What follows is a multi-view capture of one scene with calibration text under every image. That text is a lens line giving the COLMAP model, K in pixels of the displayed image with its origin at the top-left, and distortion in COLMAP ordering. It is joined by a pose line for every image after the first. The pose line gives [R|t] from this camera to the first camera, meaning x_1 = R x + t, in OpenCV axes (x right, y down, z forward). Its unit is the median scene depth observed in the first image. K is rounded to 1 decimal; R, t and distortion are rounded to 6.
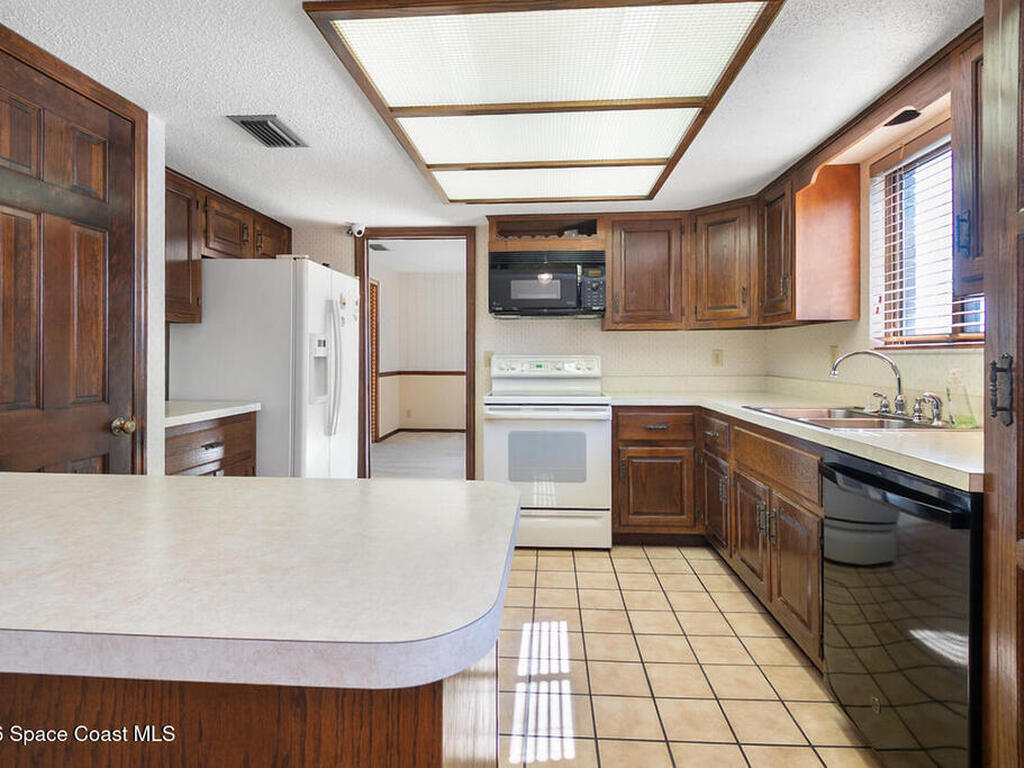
lens RADIAL K [[531.2, 0, 511.2], [0, 531.2, 360.8], [0, 0, 1]] dist [0.021478, -0.019459]
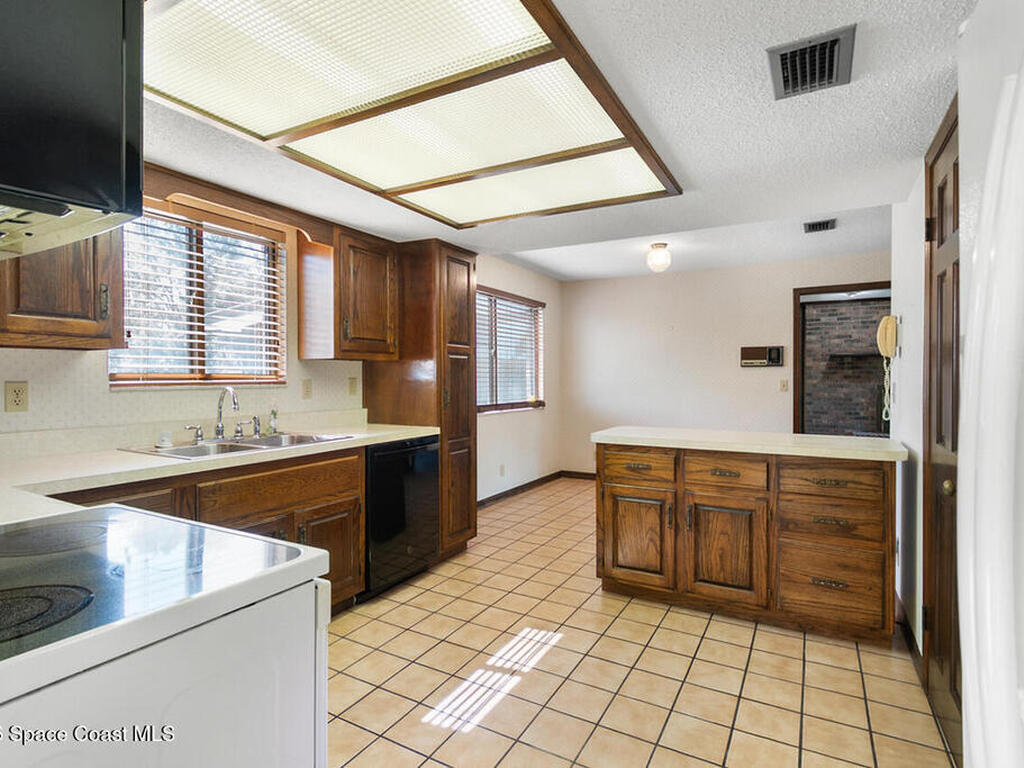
lens RADIAL K [[539.8, 0, 512.0], [0, 539.8, 384.0], [0, 0, 1]] dist [-0.001302, -0.001832]
pose [[-0.902152, -0.010466, 0.431290, -0.397570], [0.003580, 0.999490, 0.031743, -0.060118], [-0.431402, 0.030181, -0.901655, 1.758314]]
